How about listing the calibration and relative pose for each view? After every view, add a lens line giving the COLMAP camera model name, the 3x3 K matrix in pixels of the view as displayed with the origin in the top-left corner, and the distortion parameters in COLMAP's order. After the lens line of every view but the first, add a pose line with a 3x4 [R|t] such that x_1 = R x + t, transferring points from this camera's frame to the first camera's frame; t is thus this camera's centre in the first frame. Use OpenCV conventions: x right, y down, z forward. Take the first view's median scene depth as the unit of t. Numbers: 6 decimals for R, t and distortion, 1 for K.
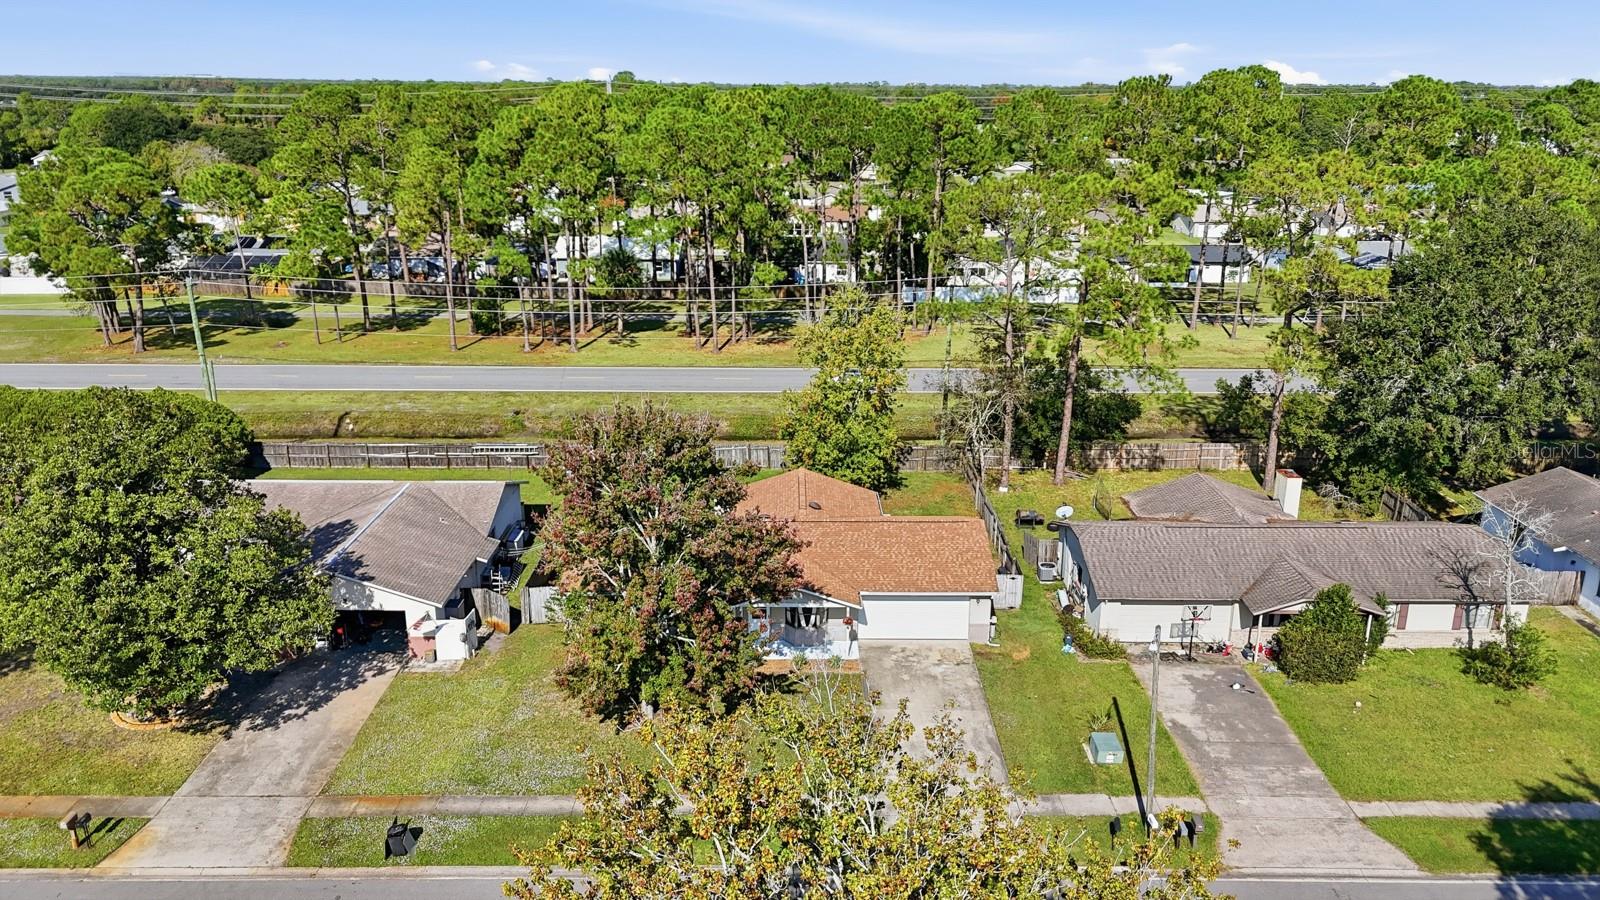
lens RADIAL K [[1186.2, 0, 808.0], [0, 1186.2, 436.3], [0, 0, 1]] dist [0.028153, -0.029490]
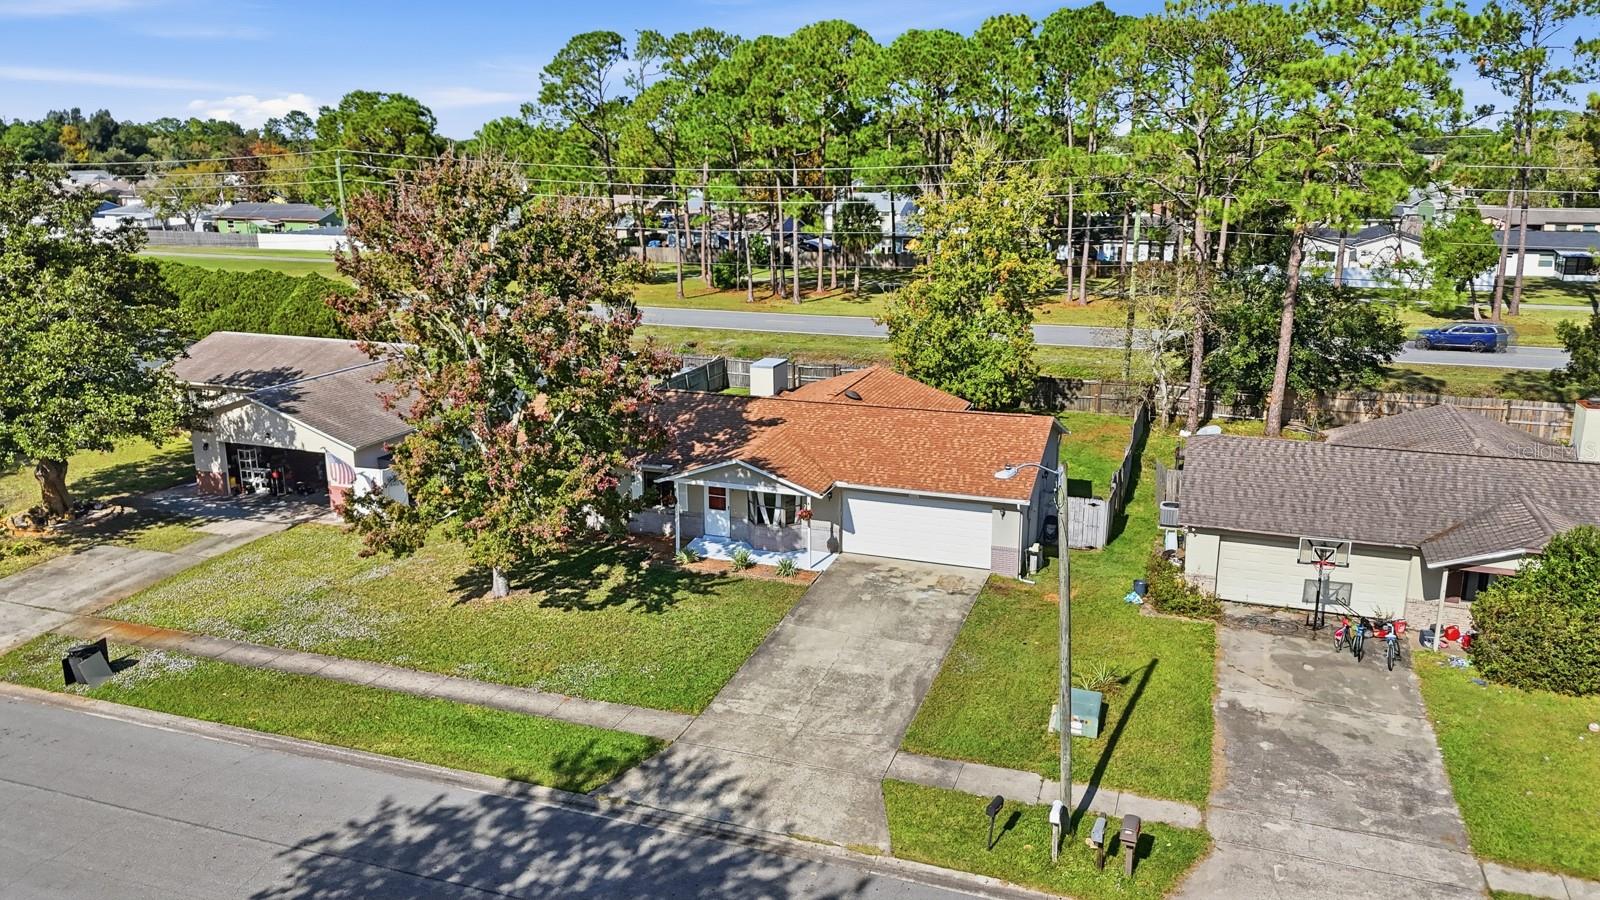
lens RADIAL K [[1186.2, 0, 812.5], [0, 1186.2, 449.1], [0, 0, 1]] dist [0.028153, -0.029490]
pose [[0.937823, 0.077731, -0.338298, 0.277271], [-0.092524, 0.995322, -0.027797, 0.134797], [0.334555, 0.057369, 0.940628, 0.314503]]
